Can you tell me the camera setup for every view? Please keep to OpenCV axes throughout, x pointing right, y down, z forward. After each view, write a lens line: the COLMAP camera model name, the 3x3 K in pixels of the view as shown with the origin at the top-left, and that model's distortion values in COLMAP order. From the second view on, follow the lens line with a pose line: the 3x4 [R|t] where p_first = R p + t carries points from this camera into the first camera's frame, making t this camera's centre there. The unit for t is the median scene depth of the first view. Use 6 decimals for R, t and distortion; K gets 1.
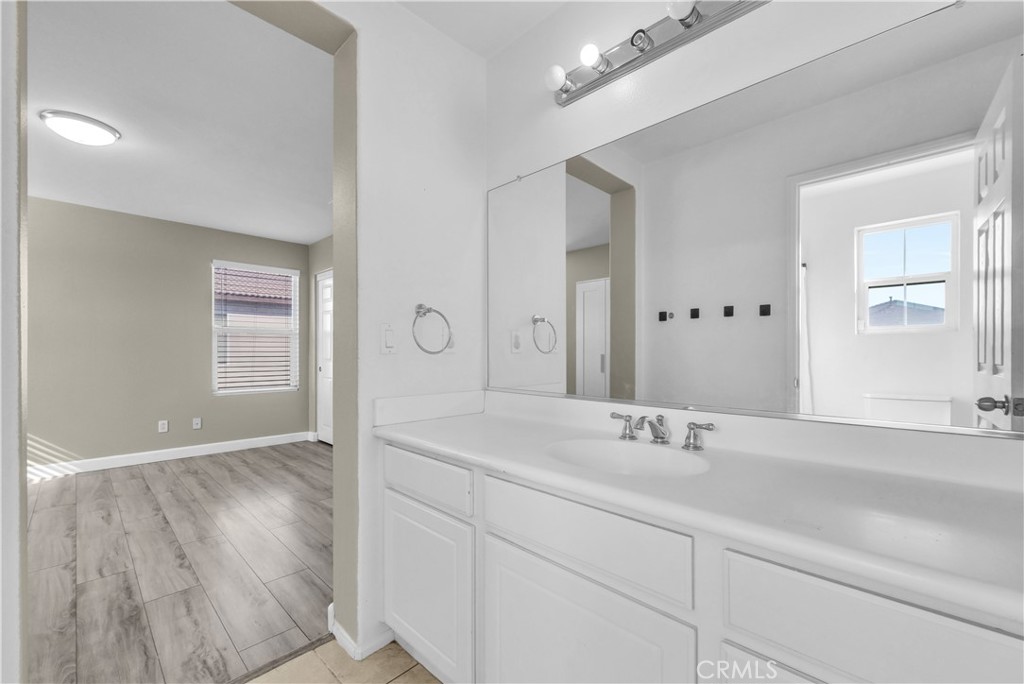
lens RADIAL K [[422.7, 0, 509.8], [0, 422.7, 352.3], [0, 0, 1]] dist [-0.001167, -0.000237]
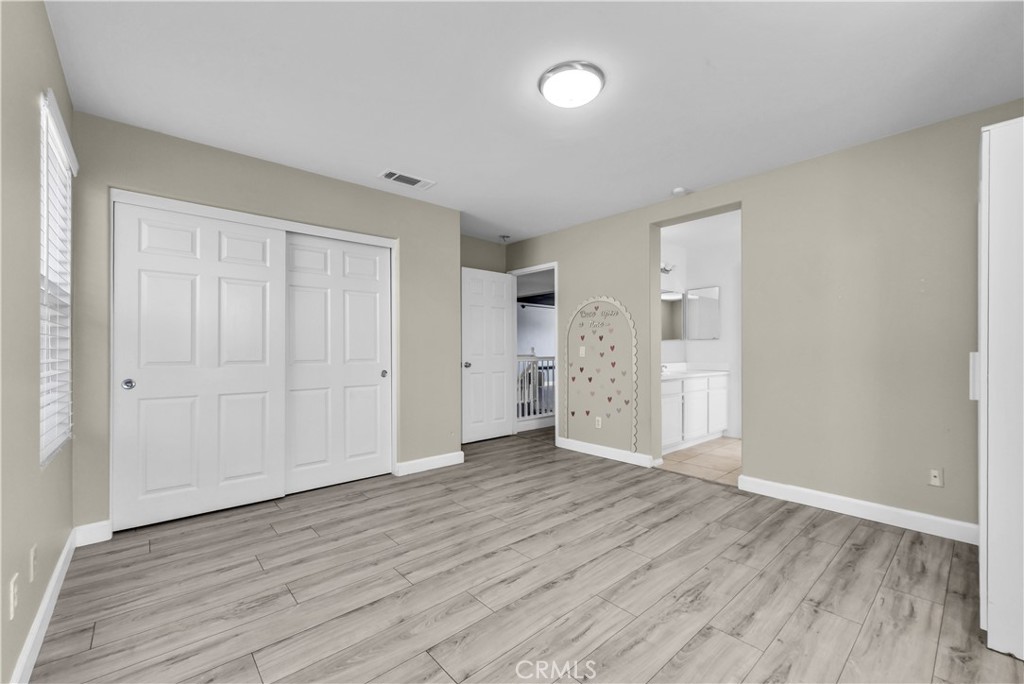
lens RADIAL K [[406.0, 0, 525.1], [0, 406.0, 354.1], [0, 0, 1]] dist [-0.001164, -0.000146]
pose [[0.062492, -0.003996, 0.998037, -1.555245], [0.002619, 0.999989, 0.003839, 0.006807], [-0.998042, 0.002374, 0.062502, 0.885609]]
